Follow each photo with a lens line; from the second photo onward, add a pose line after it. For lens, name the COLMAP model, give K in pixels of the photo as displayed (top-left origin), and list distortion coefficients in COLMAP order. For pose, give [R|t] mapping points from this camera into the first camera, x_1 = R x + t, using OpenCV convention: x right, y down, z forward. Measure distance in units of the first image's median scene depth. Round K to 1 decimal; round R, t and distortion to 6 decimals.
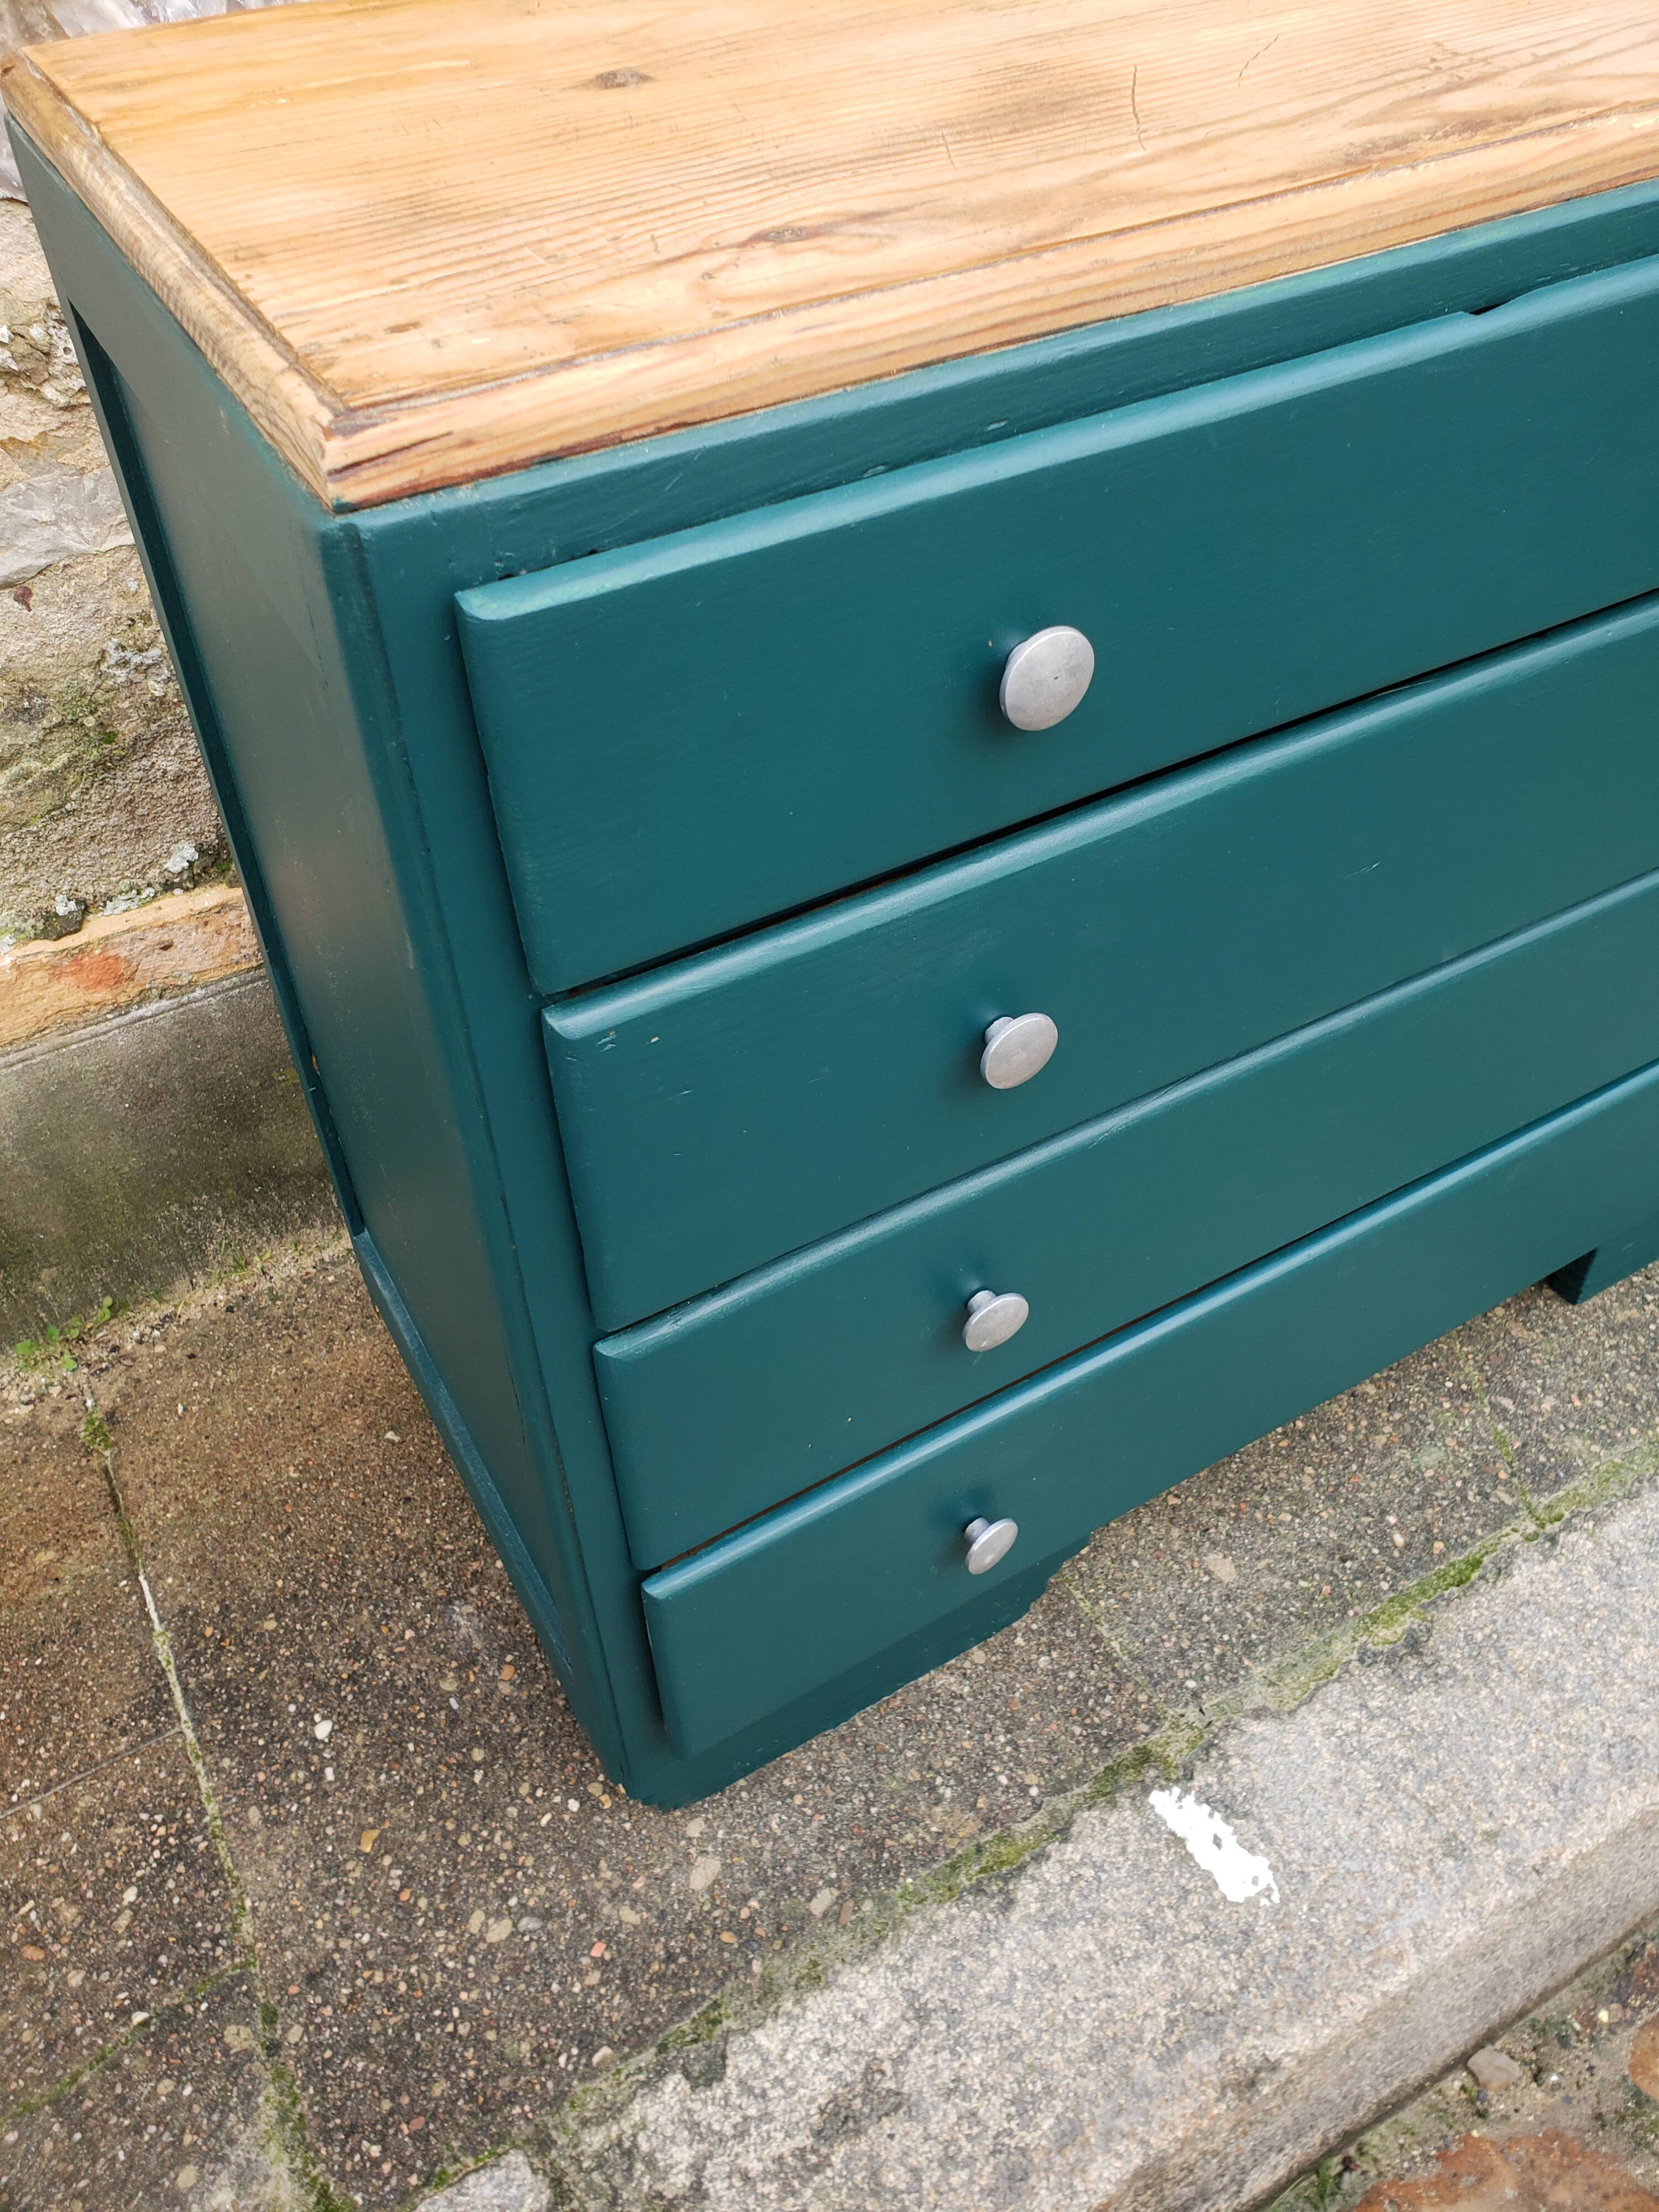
lens RADIAL K [[1742.5, 0, 830.6], [0, 1742.5, 1058.5], [0, 0, 1]] dist [-0.046990, 0.091420]
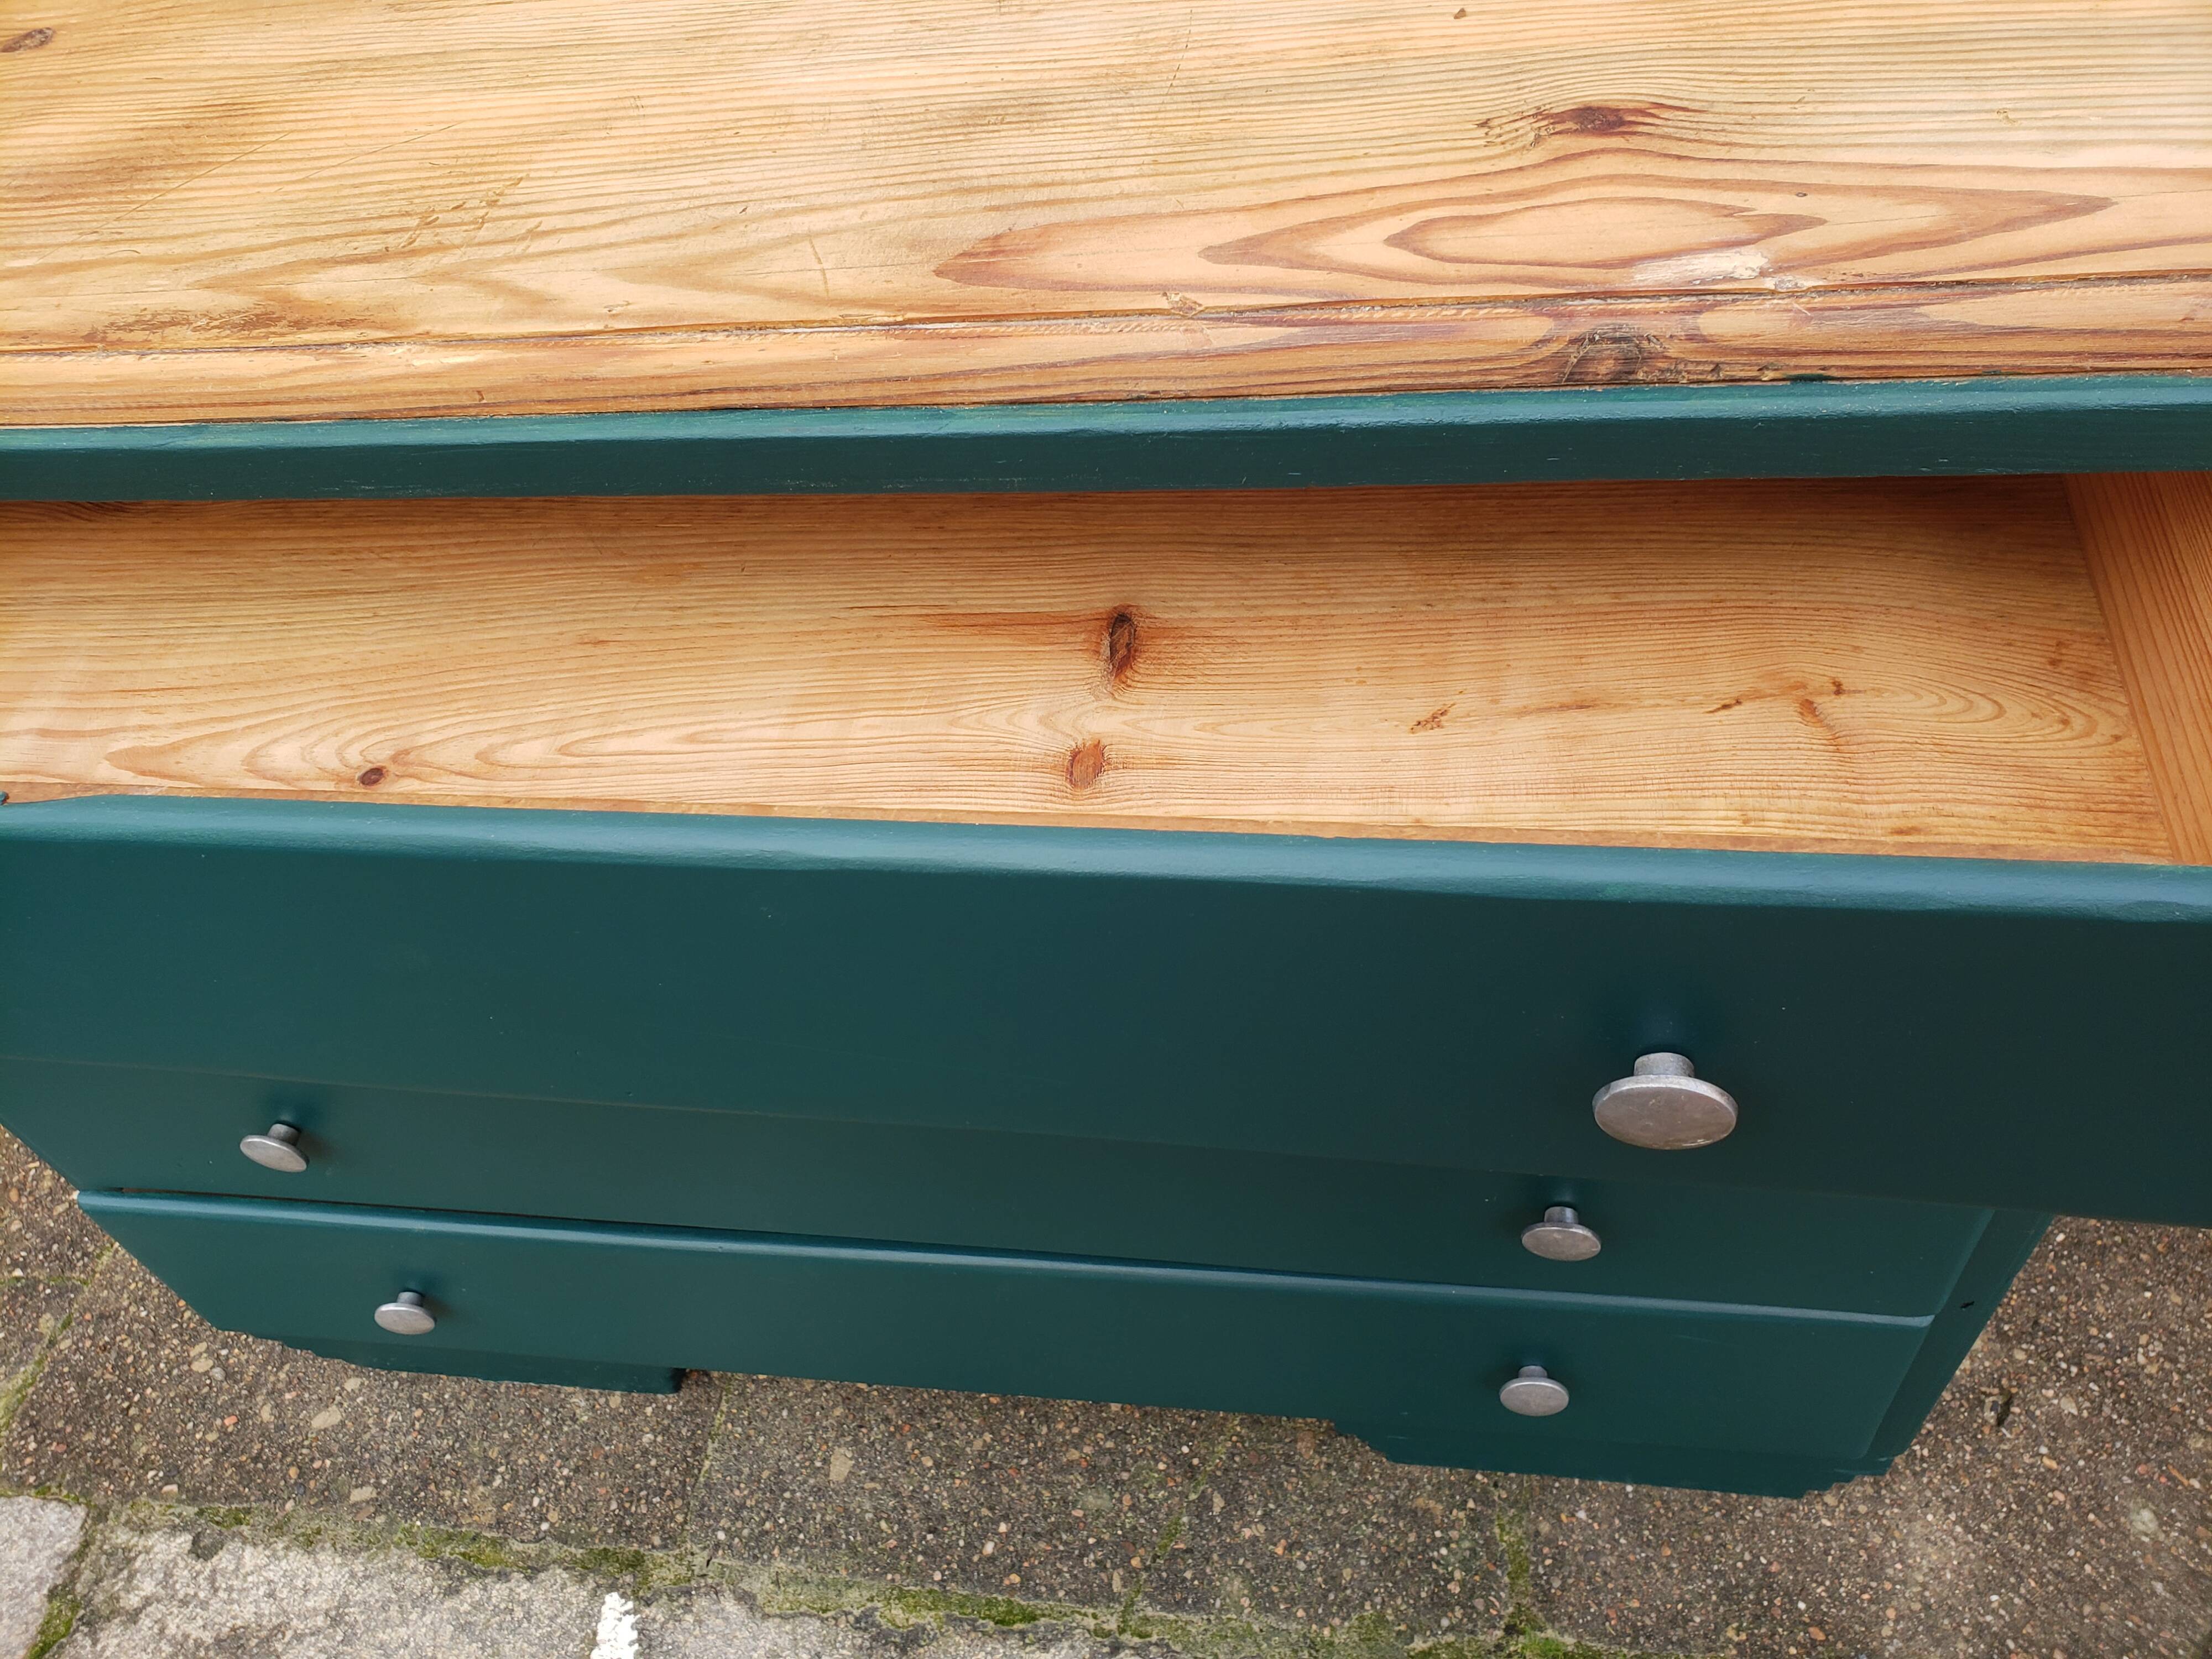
lens RADIAL K [[1745.3, 0, 1083.0], [0, 1745.3, 820.3], [0, 0, 1]] dist [-0.030067, 0.071218]
pose [[0.784312, 0.411225, -0.464487, 0.738578], [-0.339163, 0.911163, 0.233987, -0.382016], [0.519445, -0.025982, 0.854109, 0.235029]]
